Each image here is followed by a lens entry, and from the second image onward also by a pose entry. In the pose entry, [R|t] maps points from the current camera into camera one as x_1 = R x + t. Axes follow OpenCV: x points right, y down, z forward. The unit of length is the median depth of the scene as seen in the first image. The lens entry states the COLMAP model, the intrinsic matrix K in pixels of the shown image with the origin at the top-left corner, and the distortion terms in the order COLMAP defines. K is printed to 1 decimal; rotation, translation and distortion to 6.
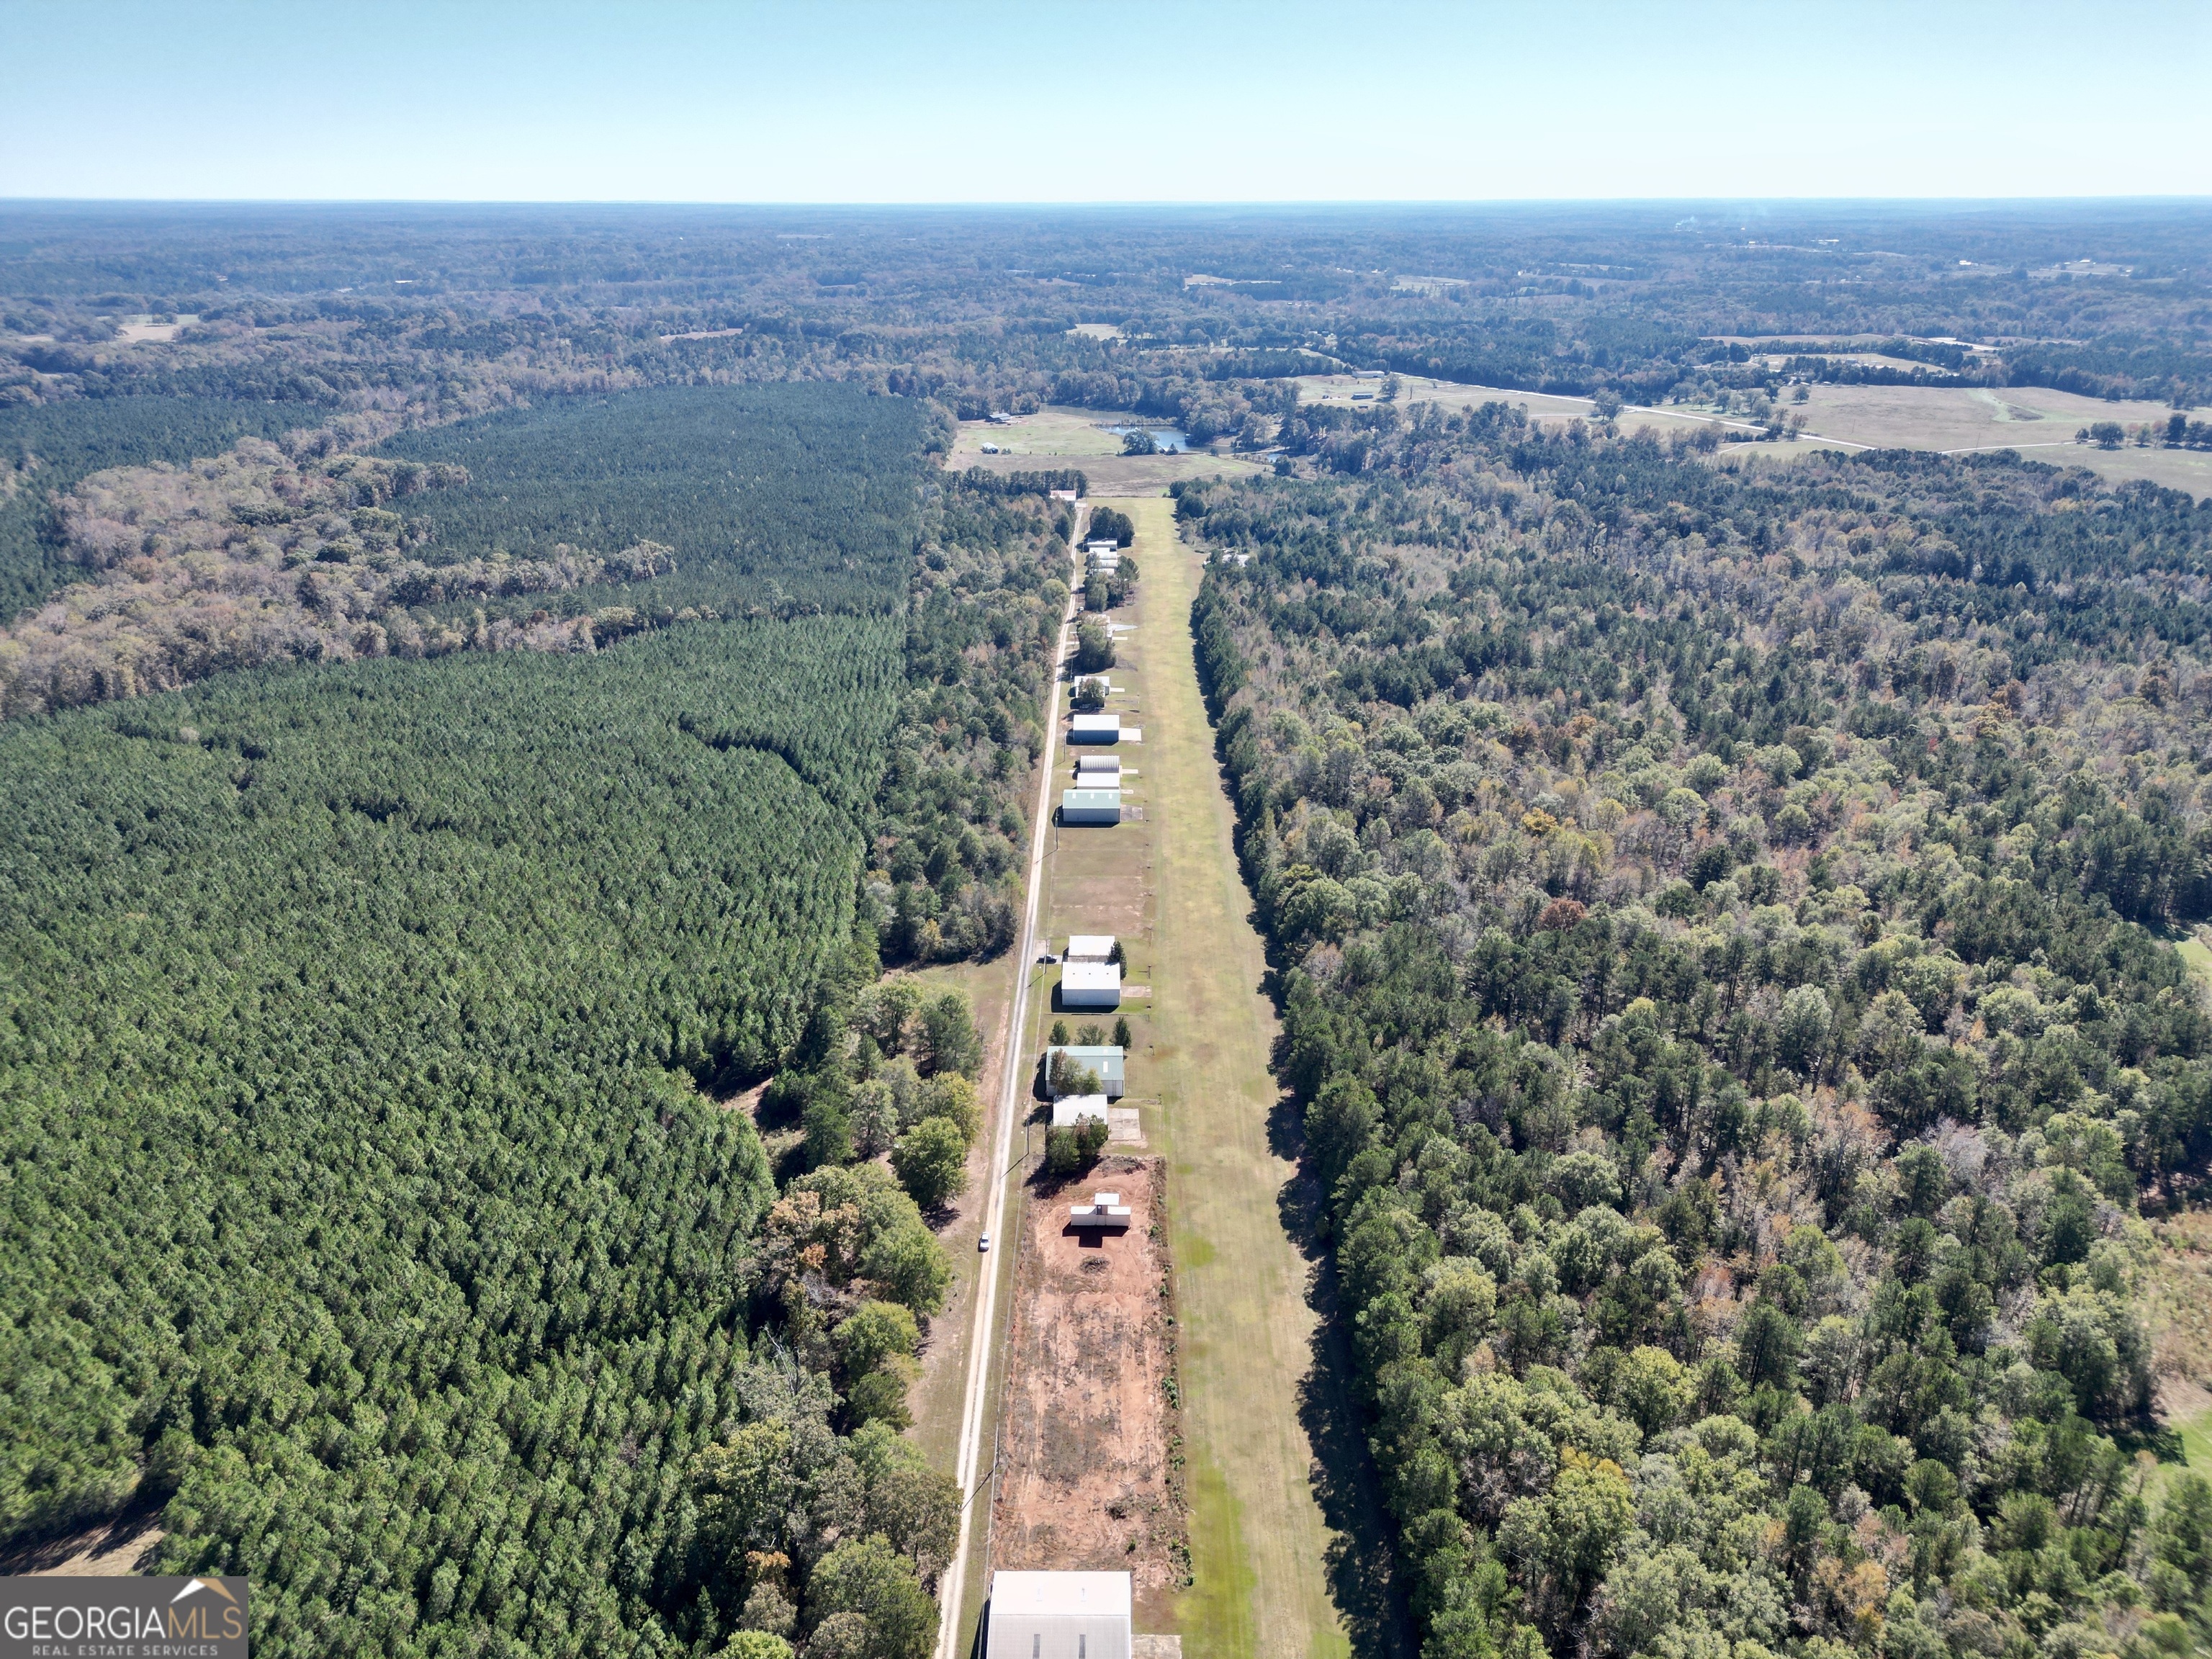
lens RADIAL K [[1533.0, 0, 1101.3], [0, 1533.0, 844.0], [0, 0, 1]] dist [0.082912, -0.075616]
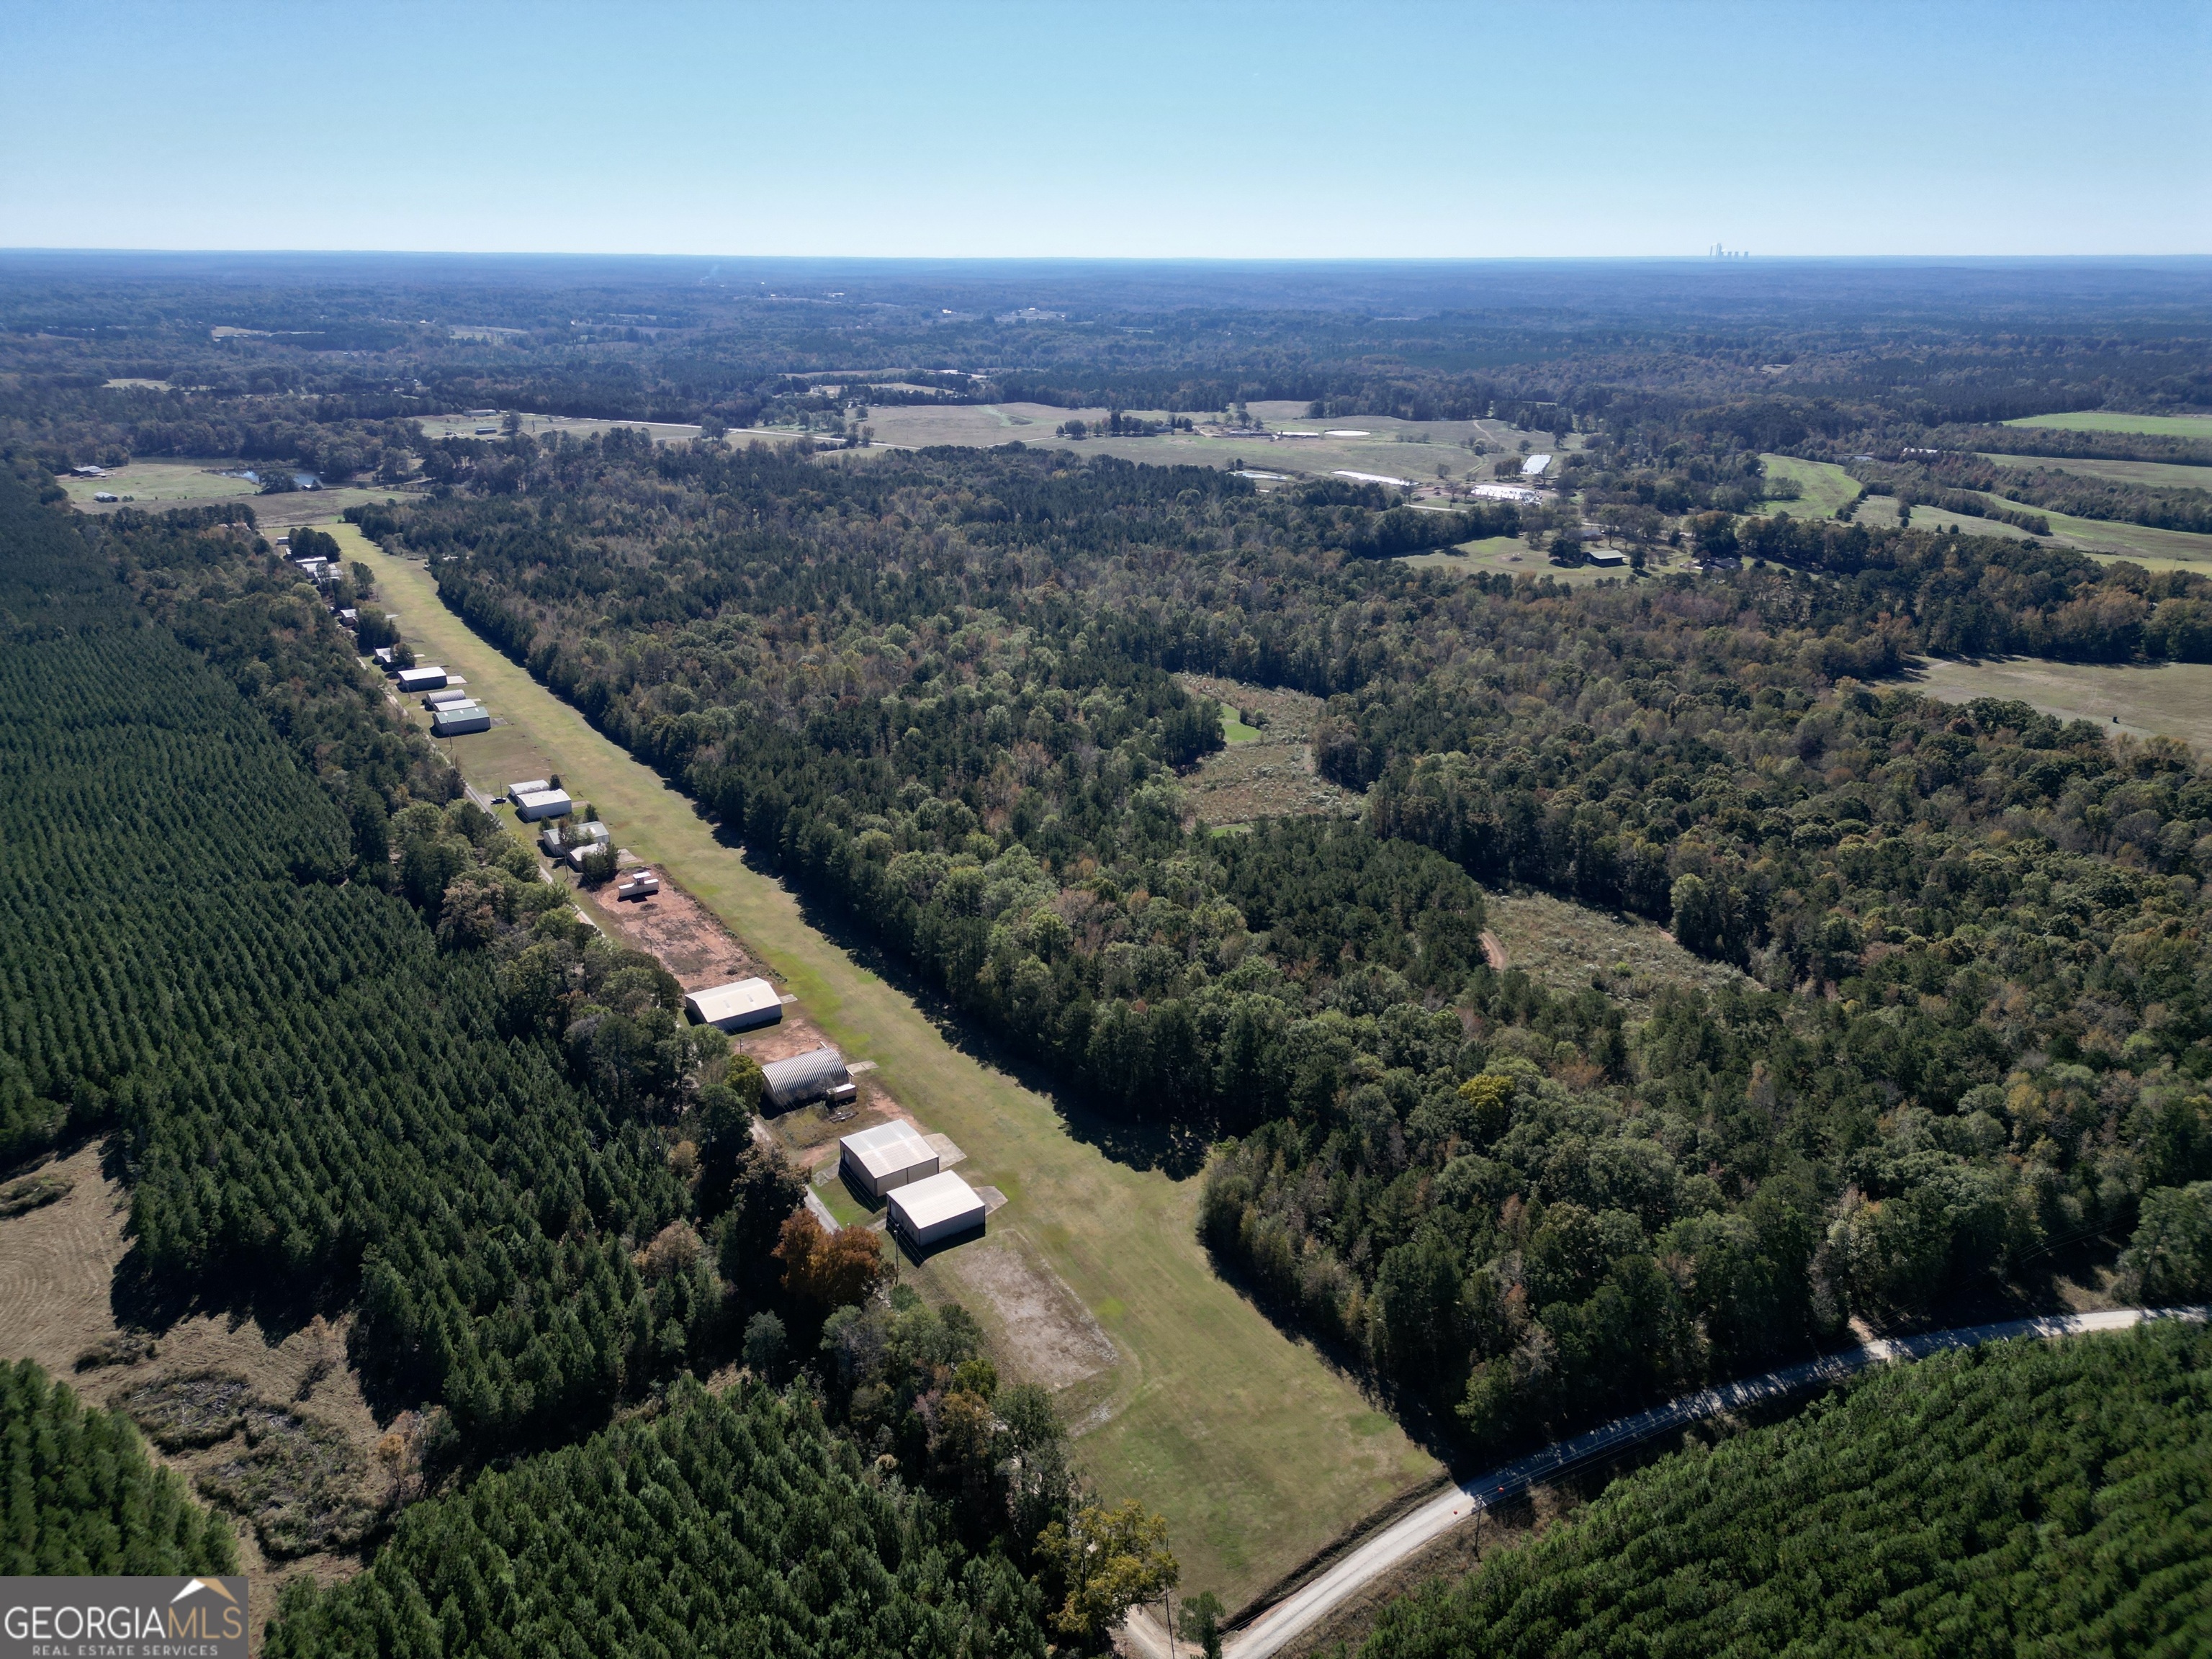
lens RADIAL K [[1533.0, 0, 1101.3], [0, 1533.0, 844.0], [0, 0, 1]] dist [0.082912, -0.075616]
pose [[0.839092, -0.193496, 0.508413, -0.177034], [0.208831, 0.977568, 0.027393, 0.113288], [-0.502309, 0.083187, 0.860678, -0.265411]]
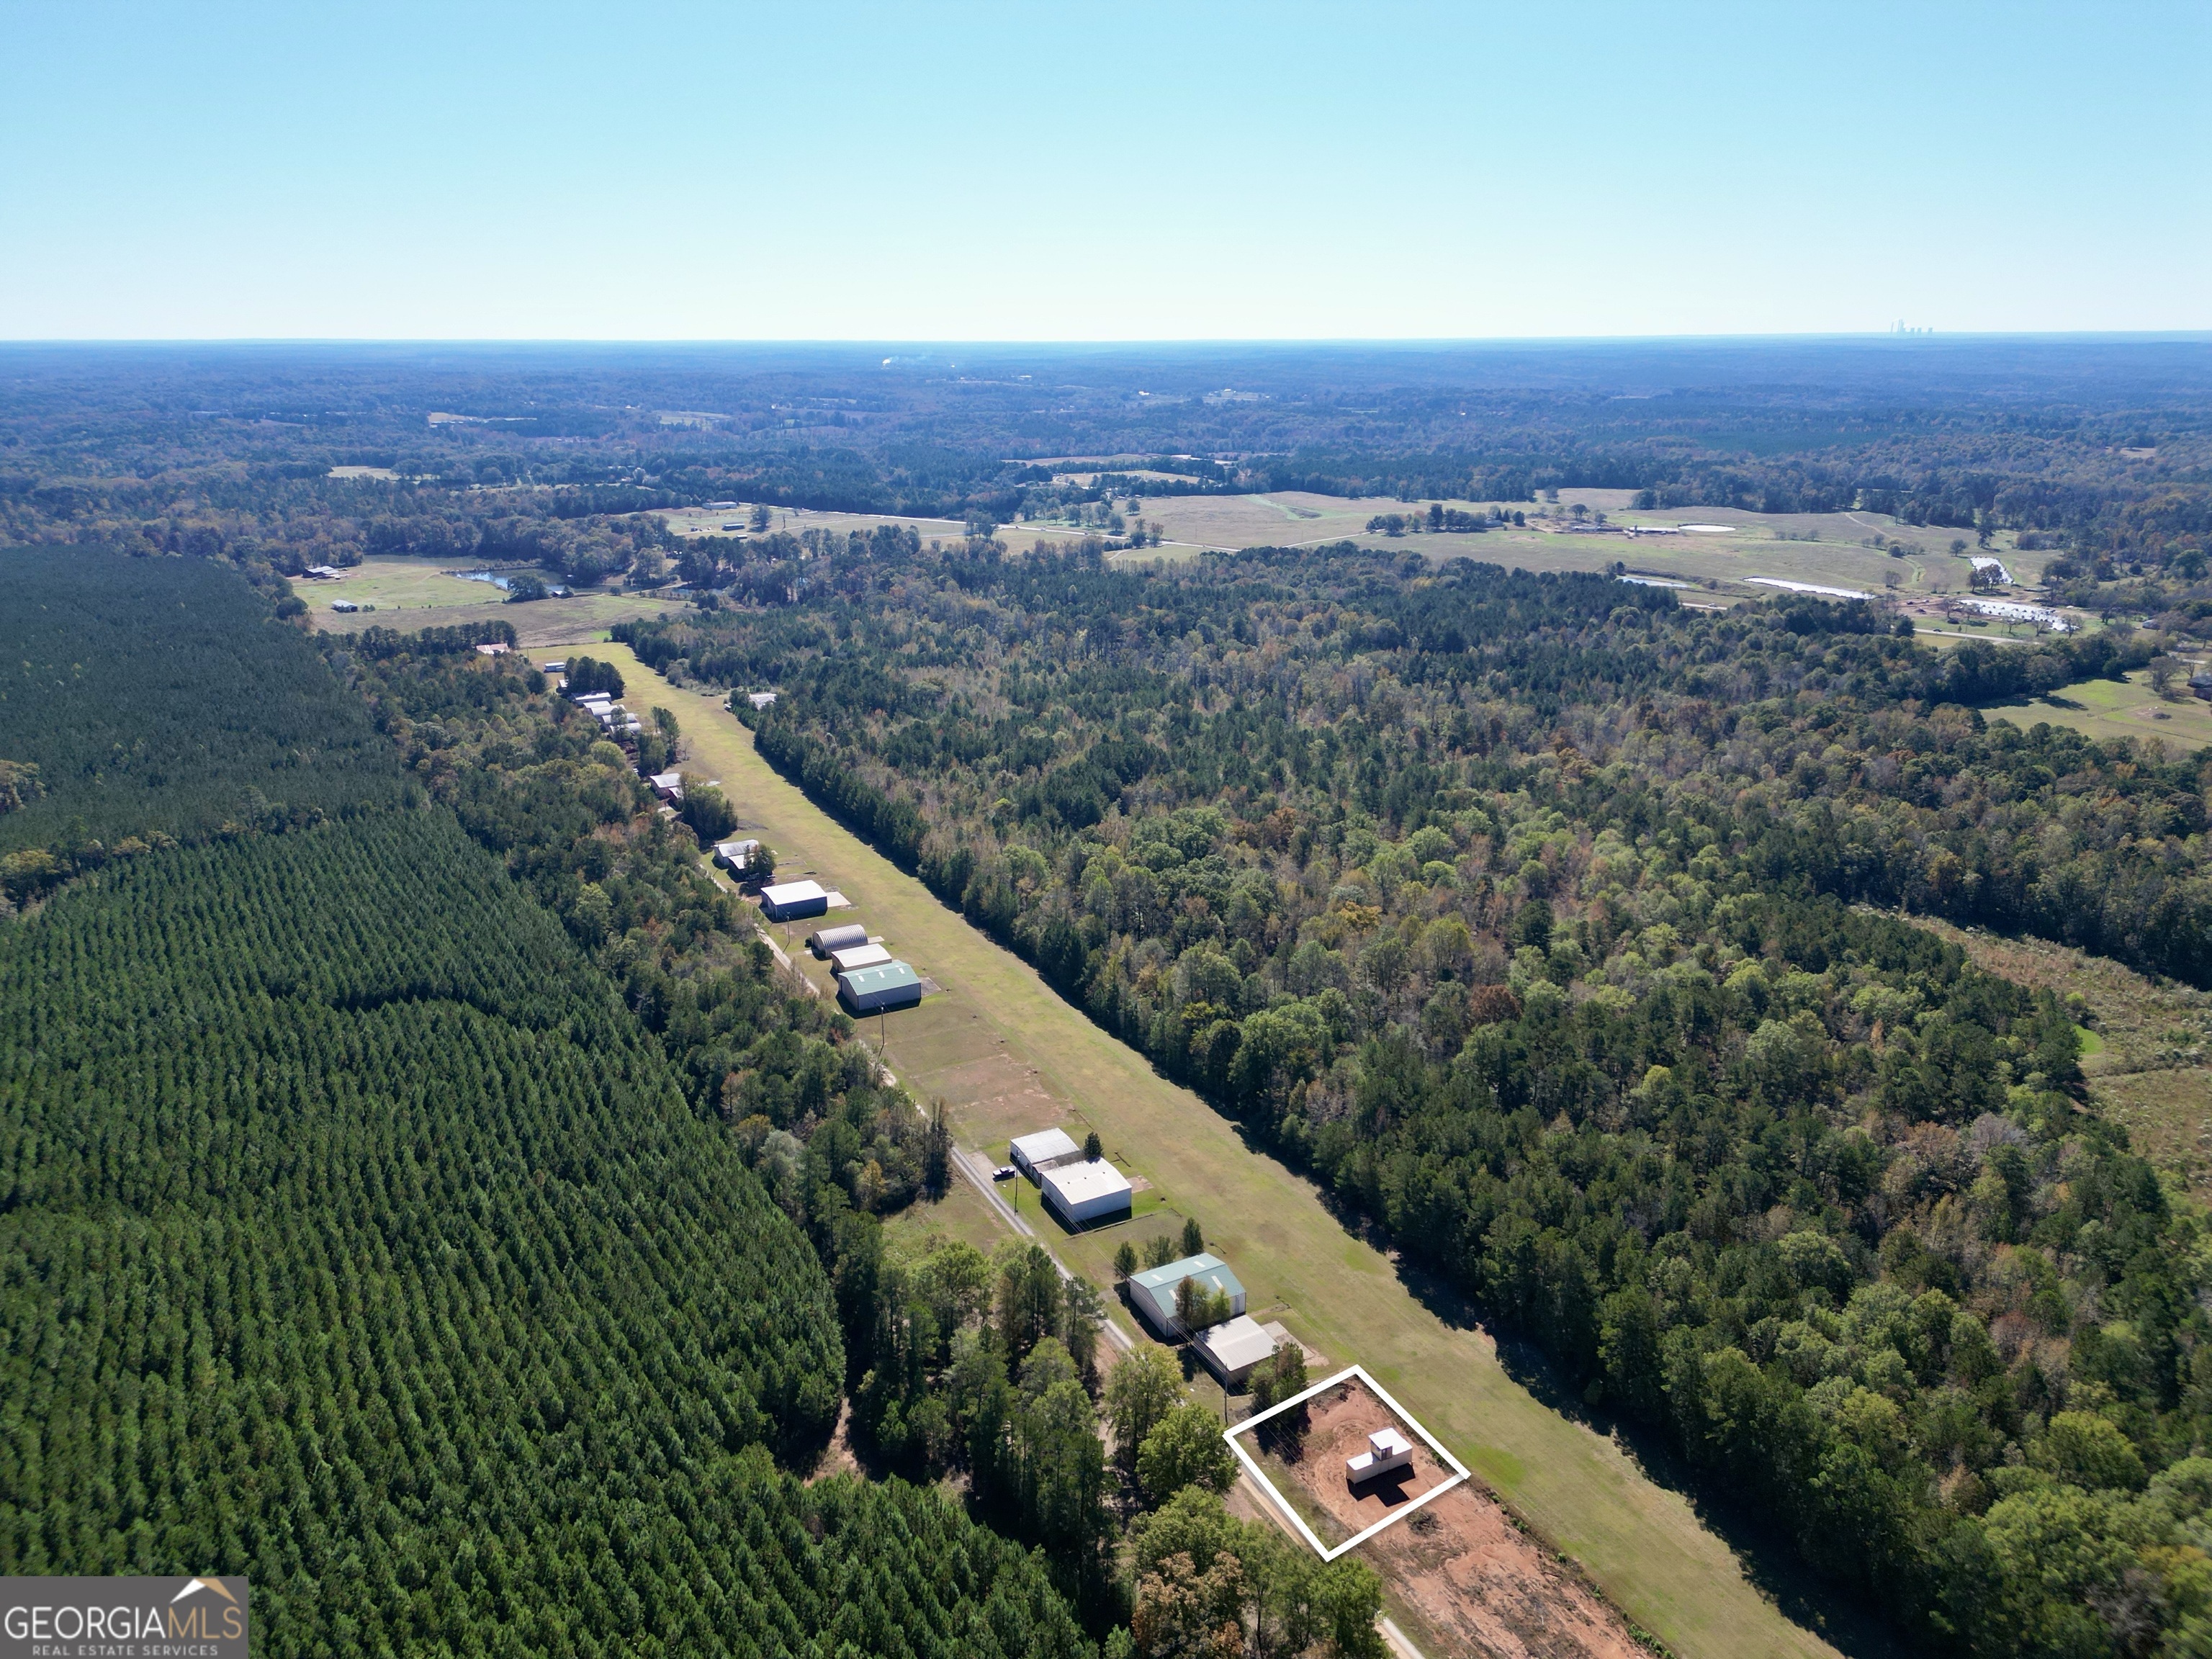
lens RADIAL K [[1533.0, 0, 1101.3], [0, 1533.0, 844.0], [0, 0, 1]] dist [0.082912, -0.075616]
pose [[0.884064, -0.150497, 0.442472, -0.203619], [0.185015, 0.982090, -0.035625, -0.037778], [-0.429186, 0.113359, 0.896074, 0.121808]]
